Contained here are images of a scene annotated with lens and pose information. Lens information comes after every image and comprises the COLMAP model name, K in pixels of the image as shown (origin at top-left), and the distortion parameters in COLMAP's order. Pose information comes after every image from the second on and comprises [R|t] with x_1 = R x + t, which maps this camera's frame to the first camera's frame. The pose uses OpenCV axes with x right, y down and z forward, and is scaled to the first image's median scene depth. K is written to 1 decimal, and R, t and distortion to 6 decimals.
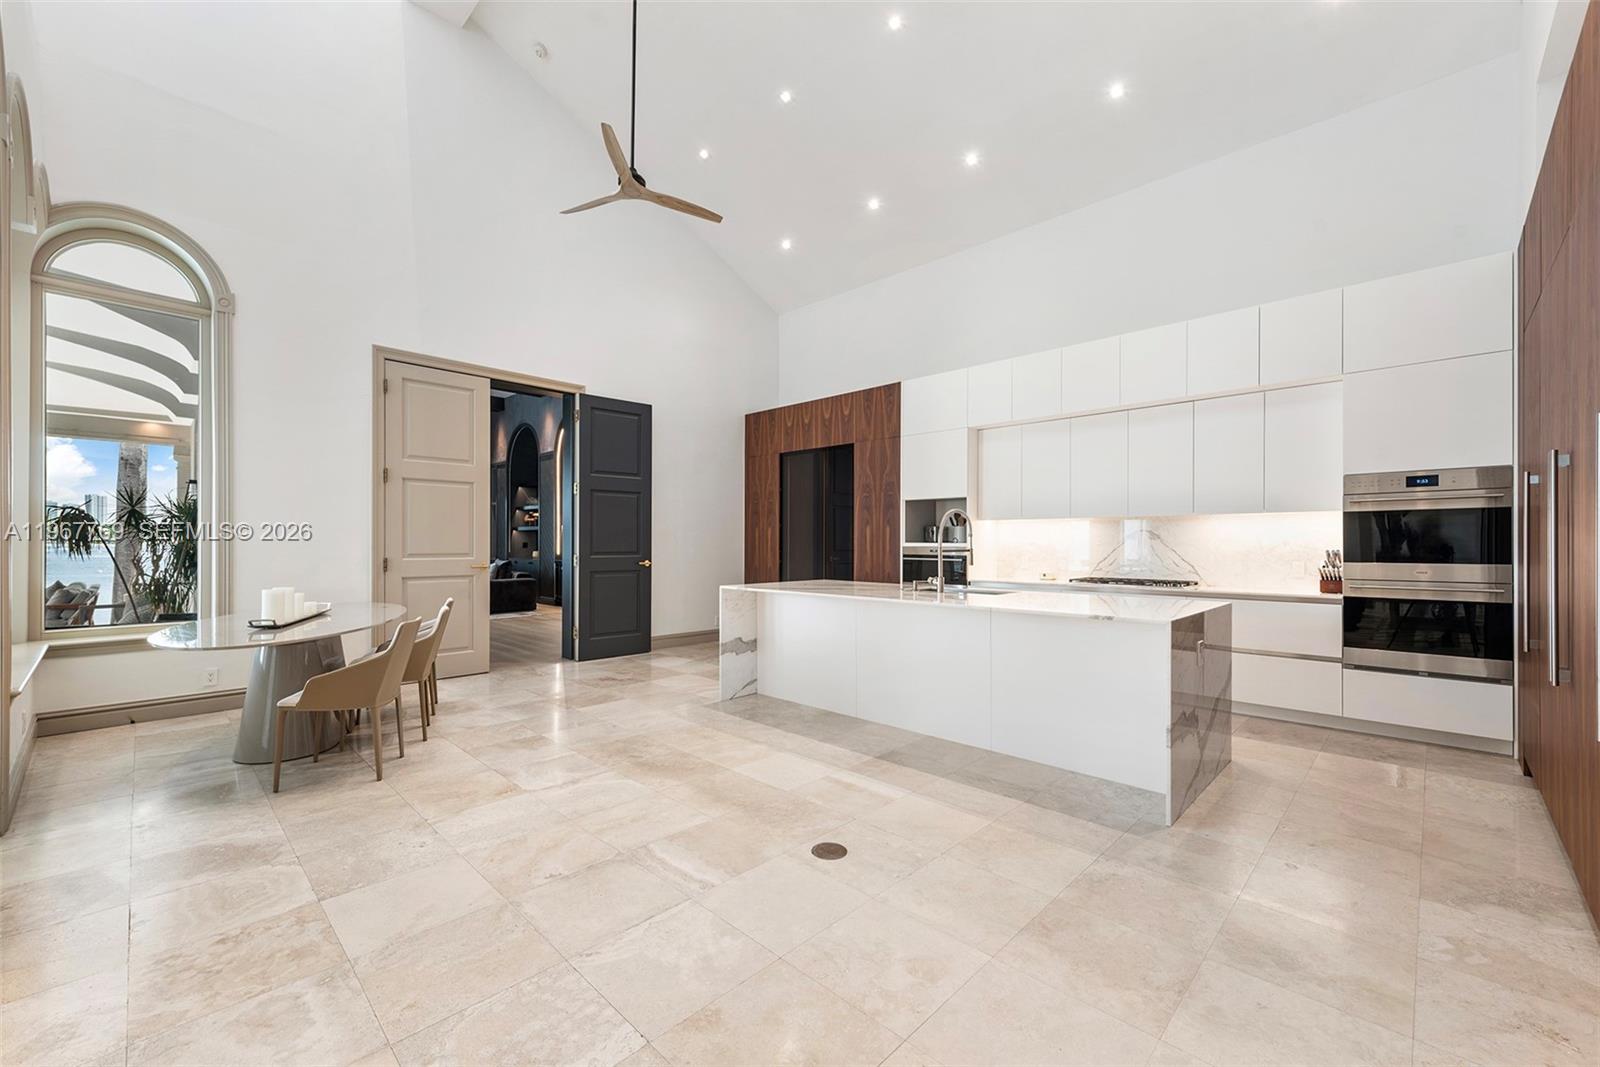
lens RADIAL K [[646.2, 0, 805.2], [0, 646.2, 535.0], [0, 0, 1]] dist [0.013876, -0.001485]
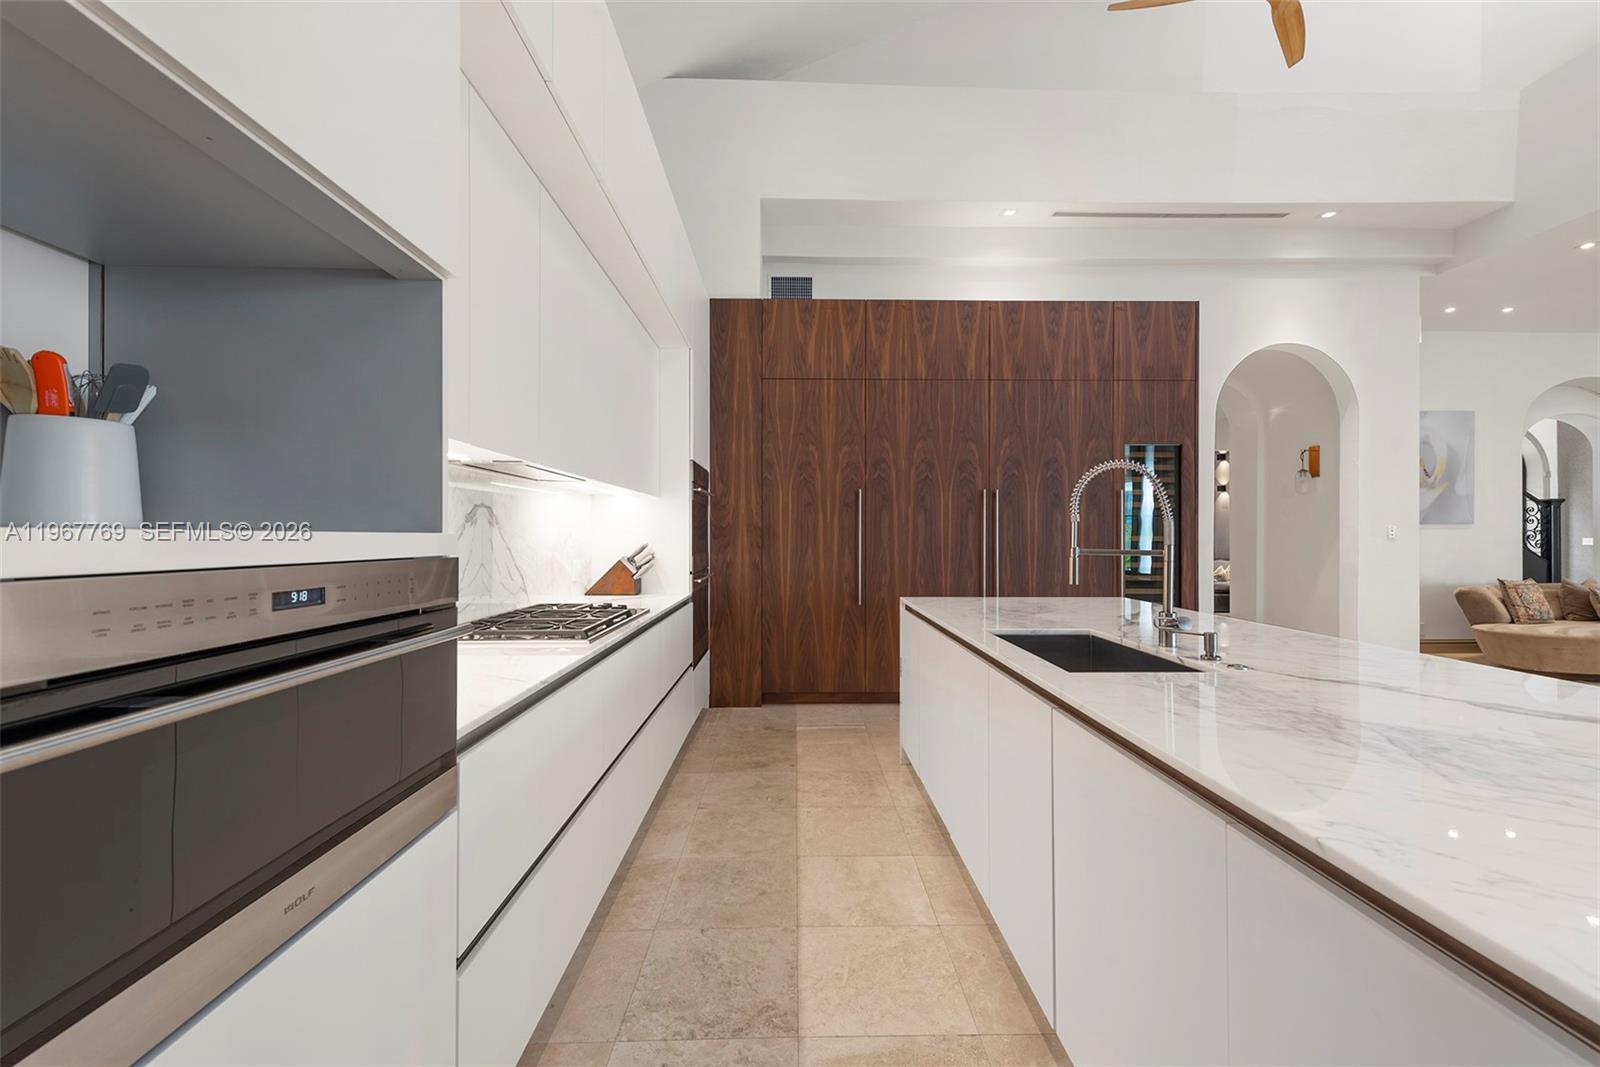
lens RADIAL K [[646.2, 0, 805.5], [0, 646.2, 533.4], [0, 0, 1]] dist [0.013876, -0.001485]
pose [[-0.710836, -0.001410, 0.703356, 0.082181], [-0.012658, 0.999862, -0.010788, 0.020297], [-0.703244, -0.016572, -0.710756, 1.617359]]
